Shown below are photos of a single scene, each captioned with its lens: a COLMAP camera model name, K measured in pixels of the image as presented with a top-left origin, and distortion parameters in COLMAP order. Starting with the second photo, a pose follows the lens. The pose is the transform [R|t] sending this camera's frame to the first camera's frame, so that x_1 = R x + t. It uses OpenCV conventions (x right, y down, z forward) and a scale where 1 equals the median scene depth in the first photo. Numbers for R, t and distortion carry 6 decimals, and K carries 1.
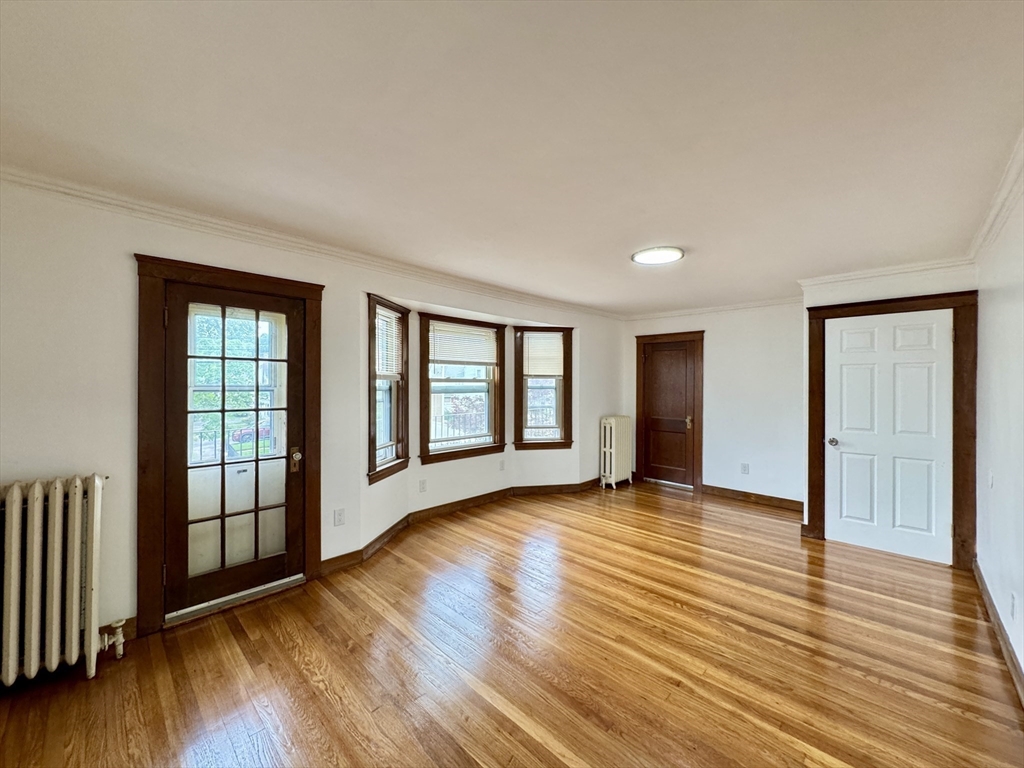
lens RADIAL K [[409.0, 0, 510.9], [0, 409.0, 384.7], [0, 0, 1]] dist [-0.003183, -0.000163]
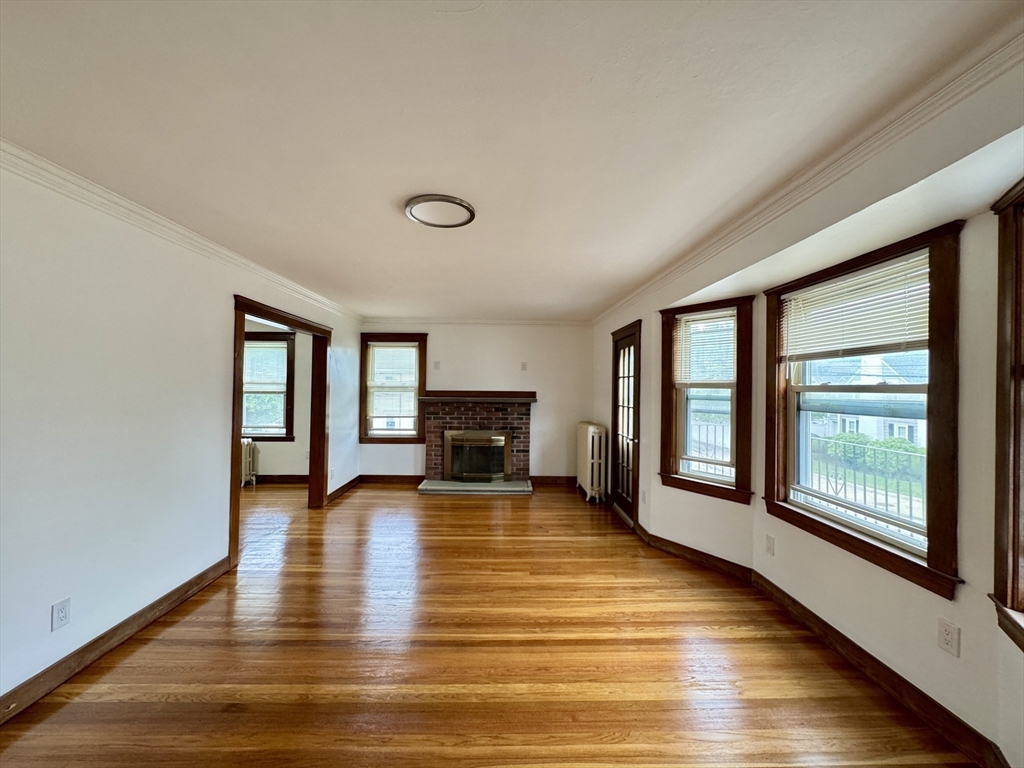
lens RADIAL K [[409.0, 0, 510.9], [0, 409.0, 384.7], [0, 0, 1]] dist [-0.003183, -0.000163]
pose [[-0.700857, -0.020142, -0.713017, 0.569483], [-0.019794, 0.999765, -0.008785, -0.003264], [0.713027, 0.007956, -0.701092, 1.164486]]
